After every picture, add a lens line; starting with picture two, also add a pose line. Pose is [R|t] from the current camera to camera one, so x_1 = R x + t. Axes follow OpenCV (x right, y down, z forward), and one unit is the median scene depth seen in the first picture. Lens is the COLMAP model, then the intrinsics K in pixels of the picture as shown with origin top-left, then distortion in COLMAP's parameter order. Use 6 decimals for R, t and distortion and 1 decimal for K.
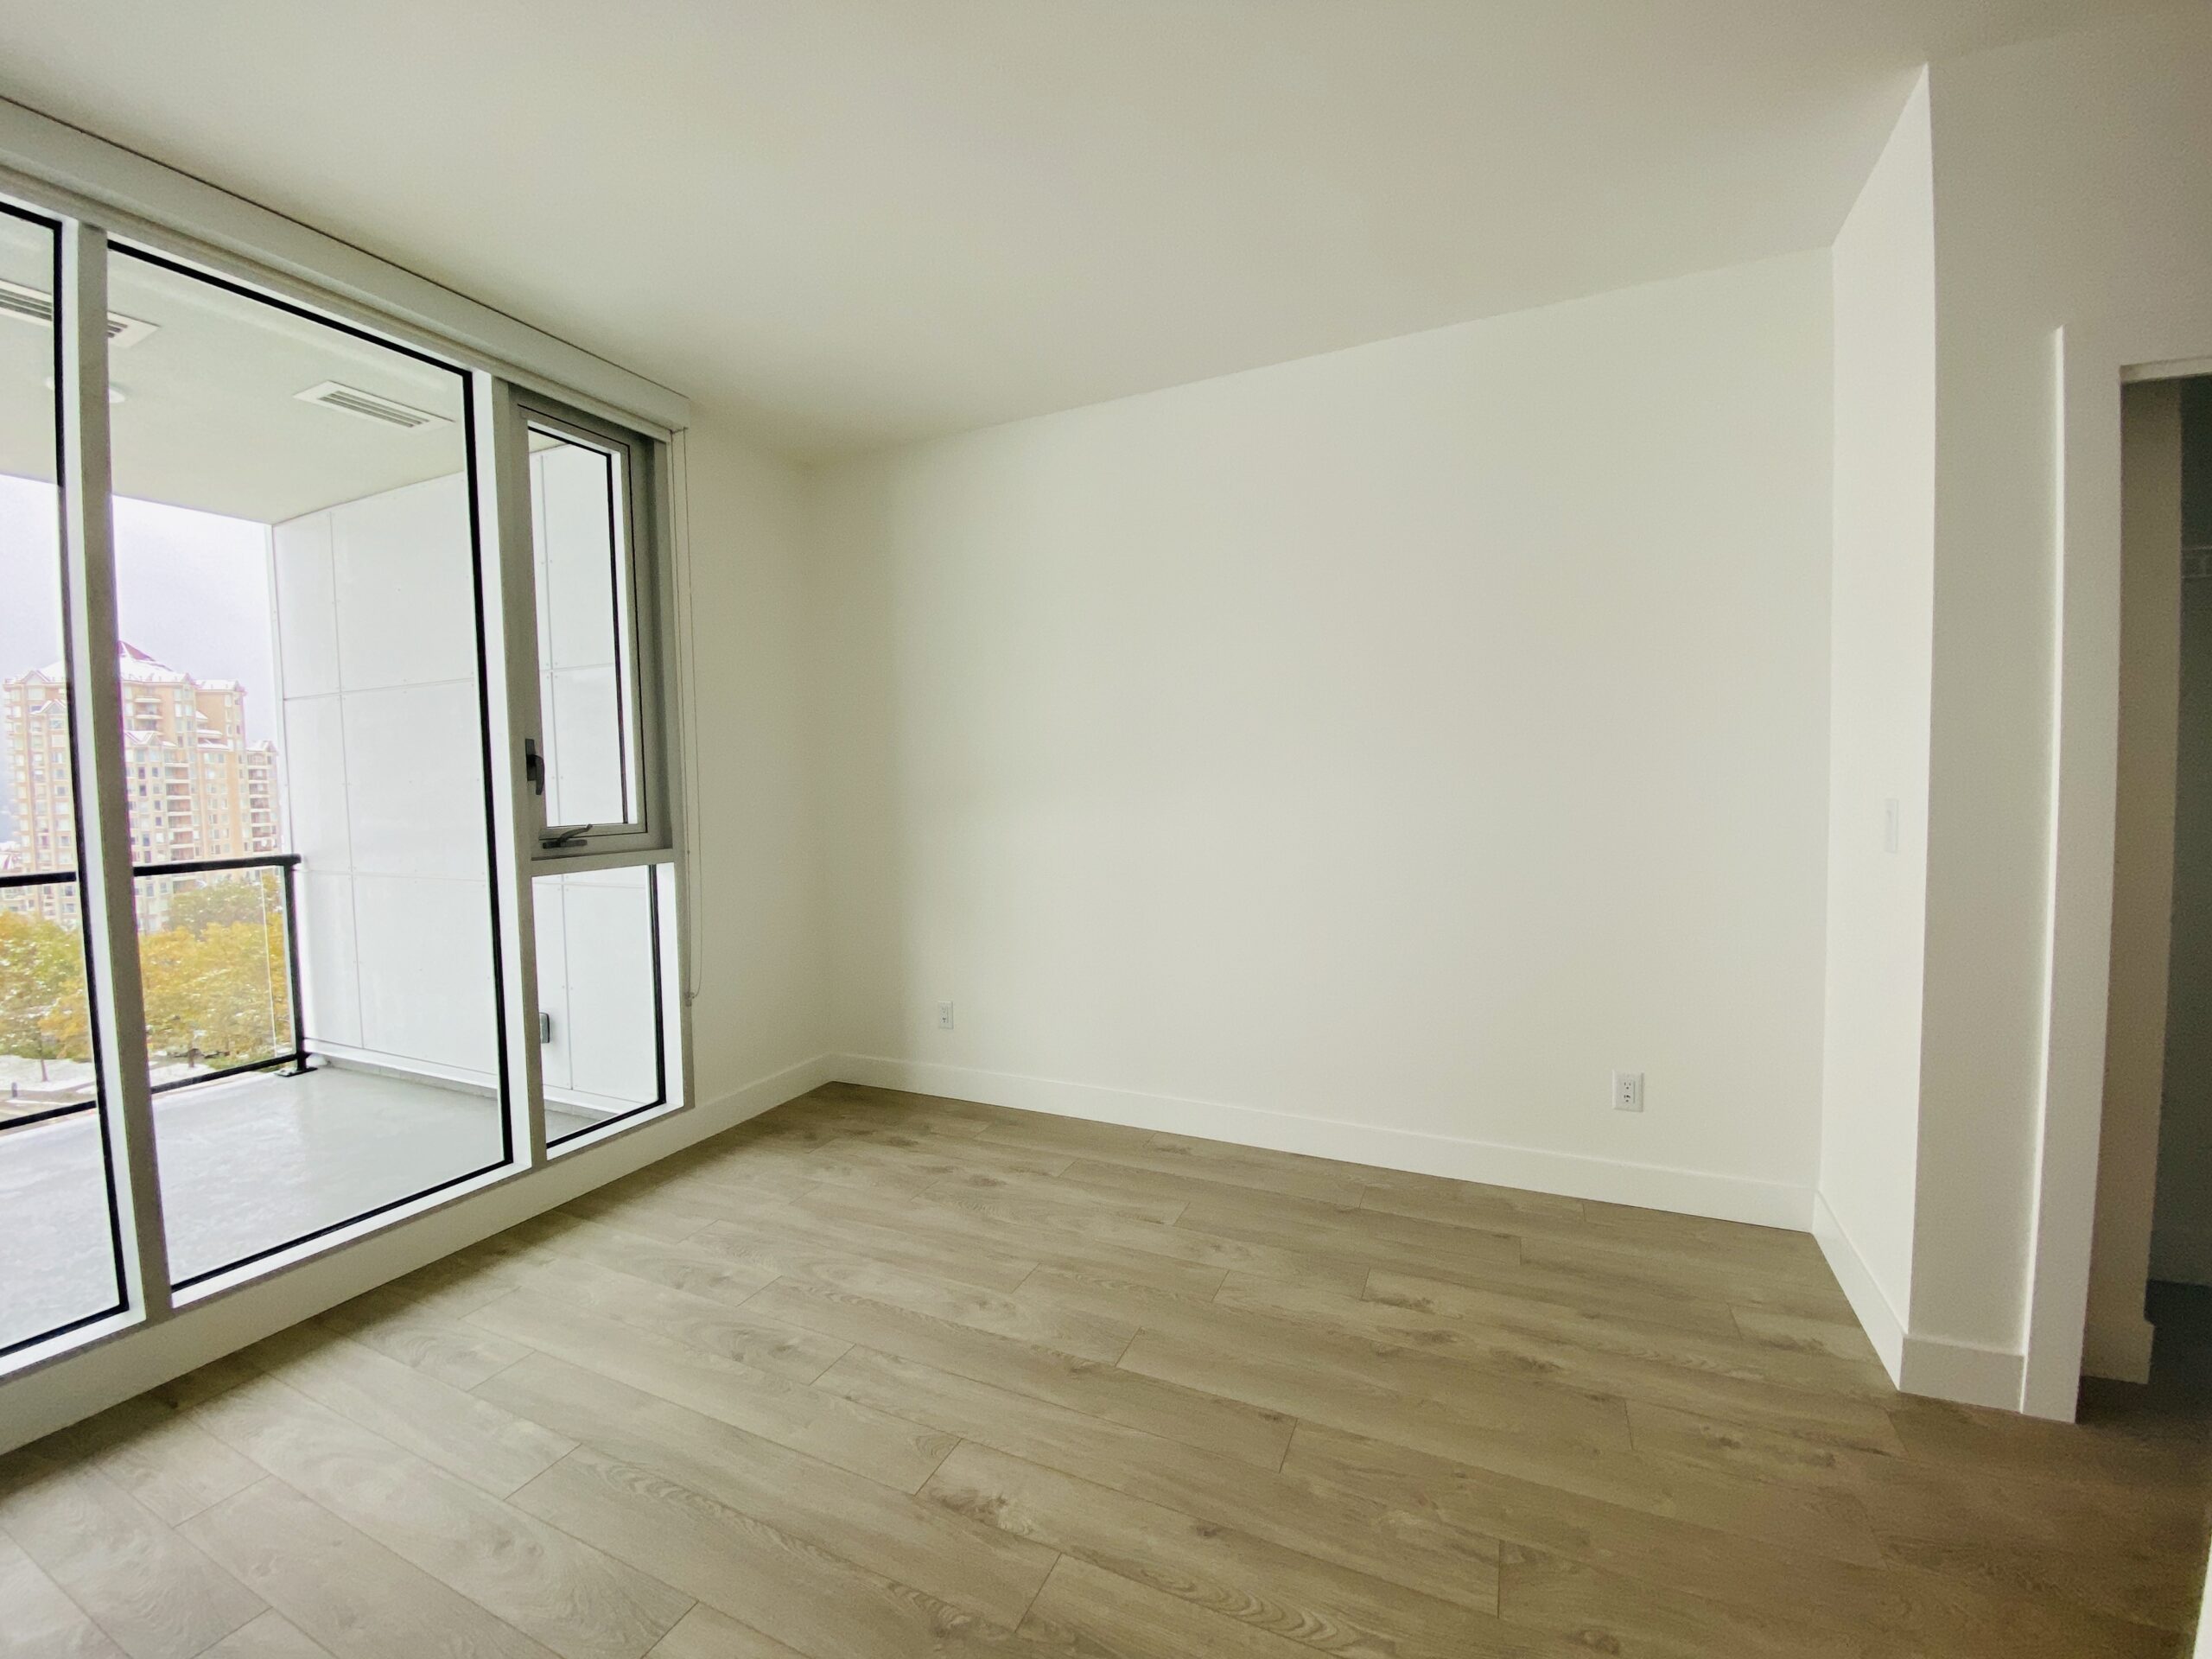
lens RADIAL K [[904.7, 0, 1103.8], [0, 904.7, 818.7], [0, 0, 1]] dist [-0.001206, -0.000759]
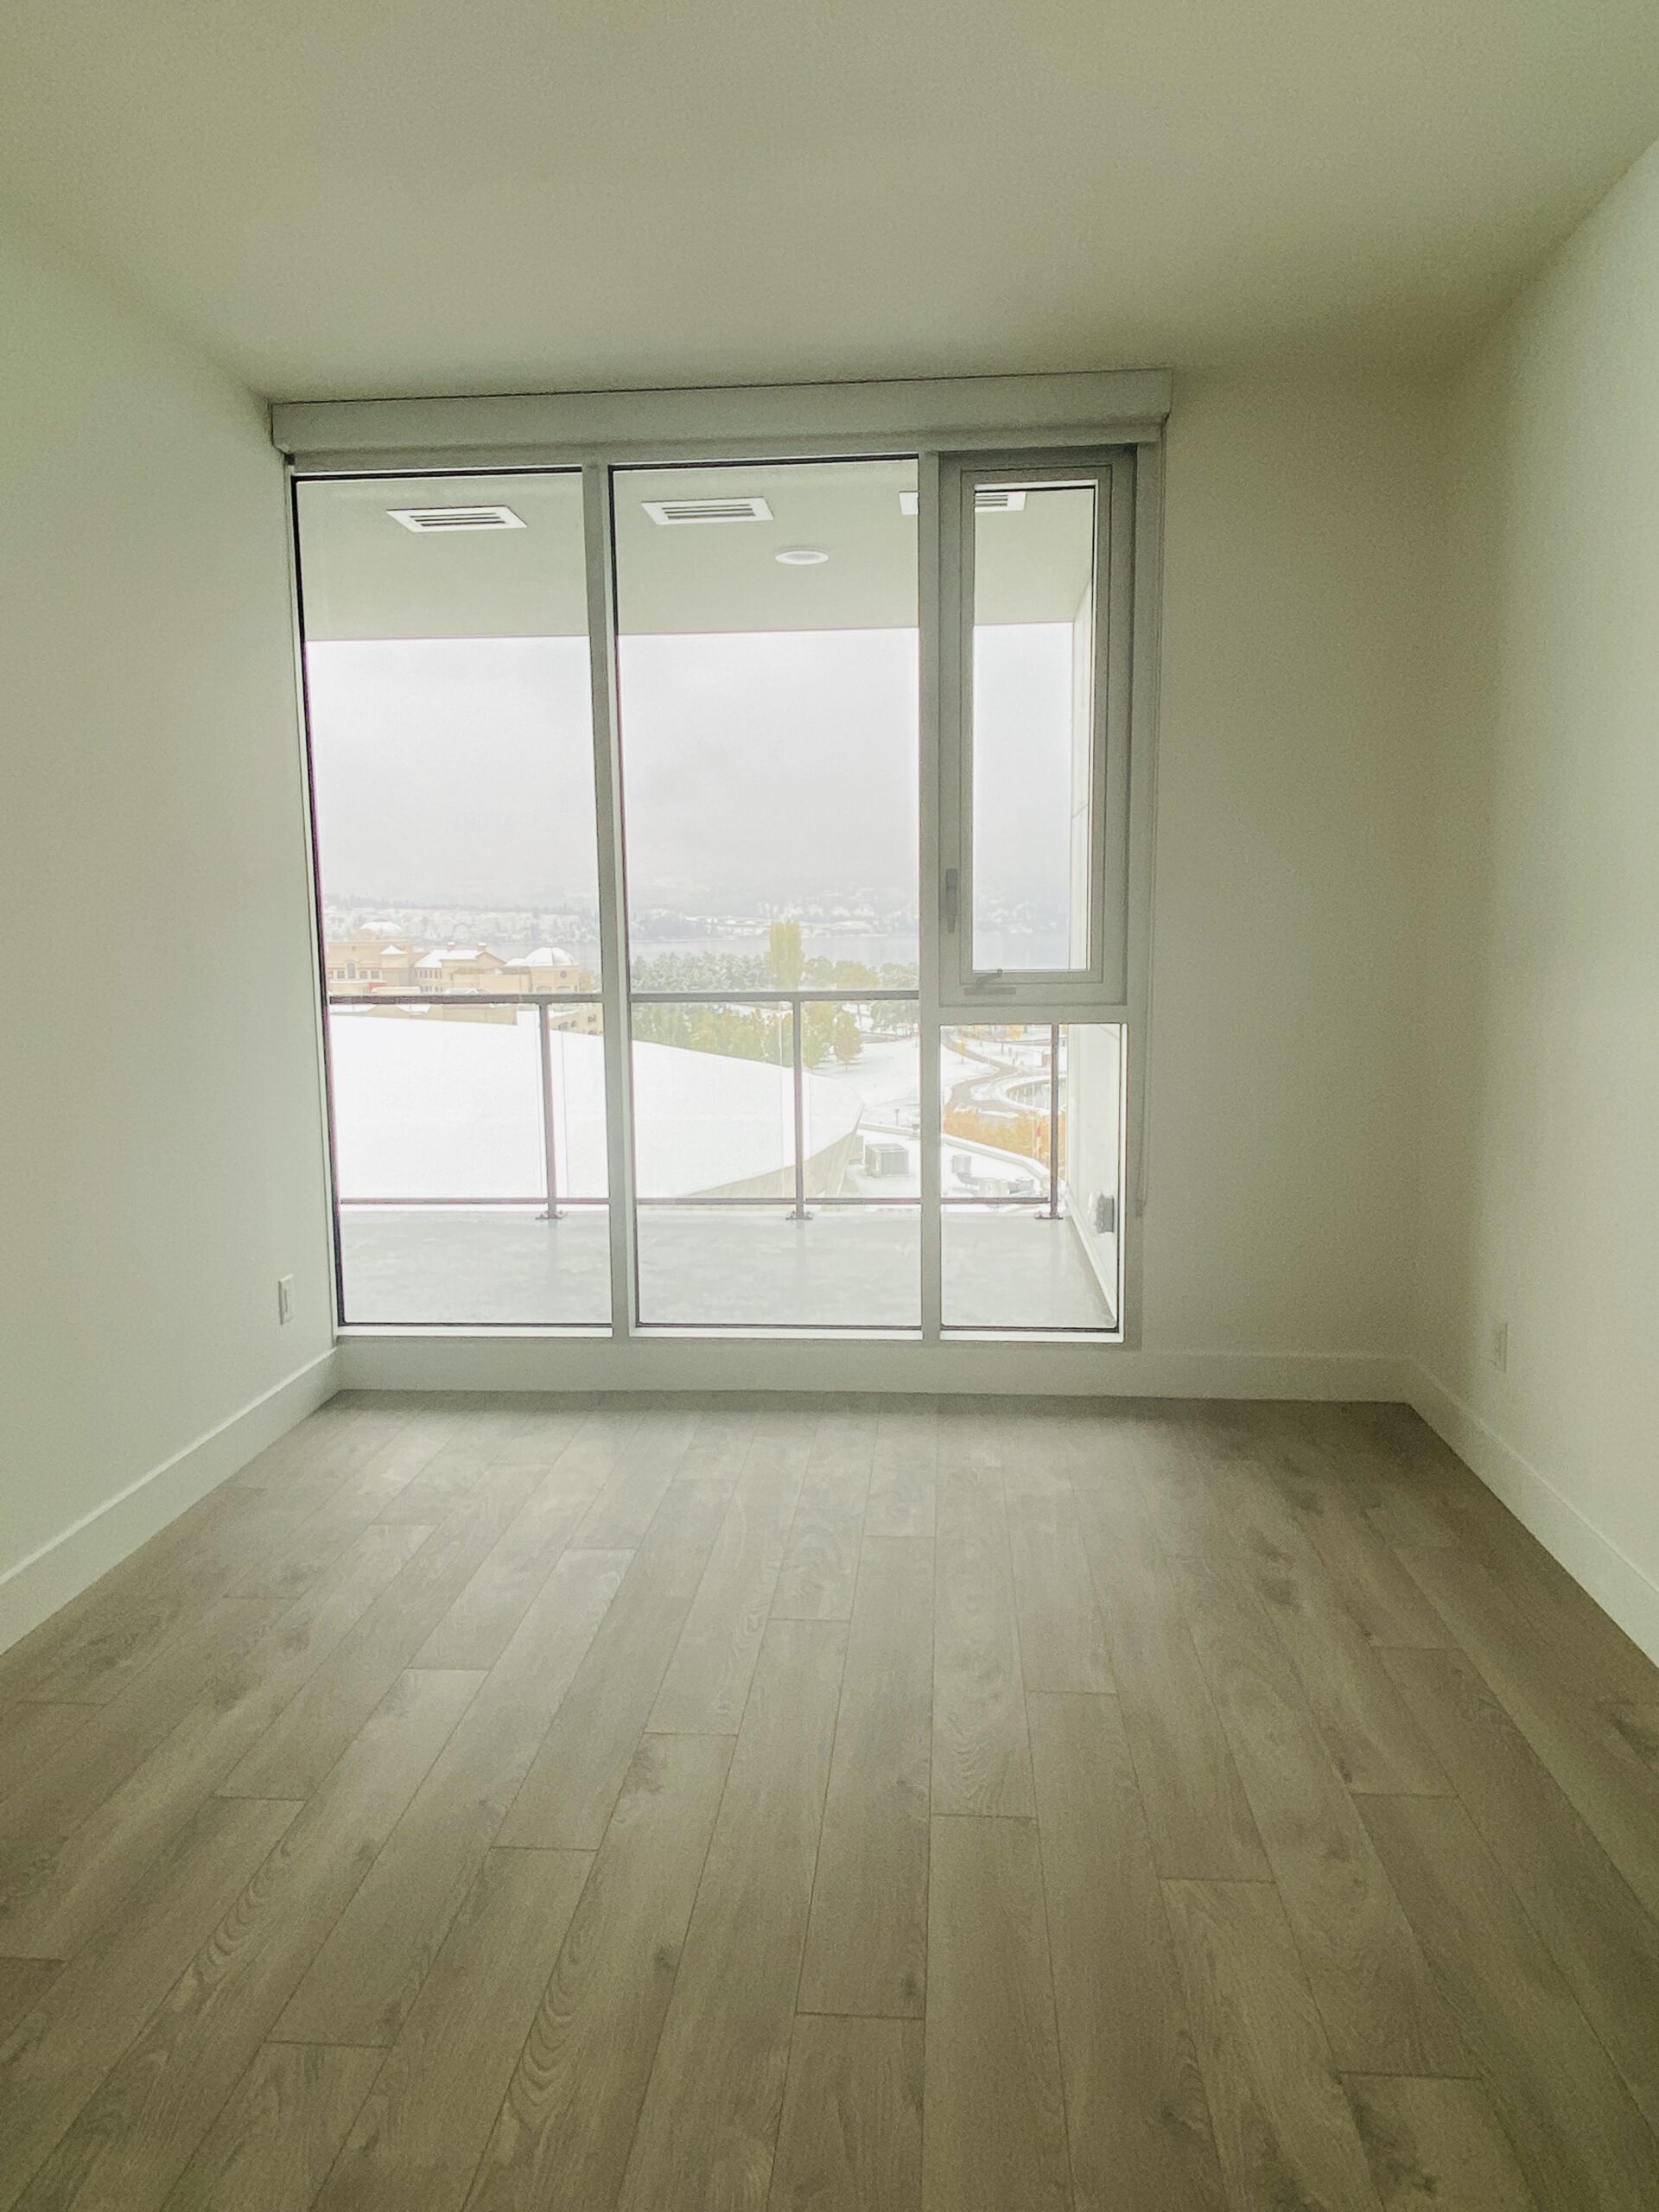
lens RADIAL K [[1439.5, 0, 829.4], [0, 1439.5, 1112.3], [0, 0, 1]] dist [0.006243, -0.005191]
pose [[0.357999, 0.146806, -0.922109, 0.618883], [-0.045995, 0.989136, 0.139621, -0.041509], [0.932589, -0.007572, 0.360862, 0.373929]]
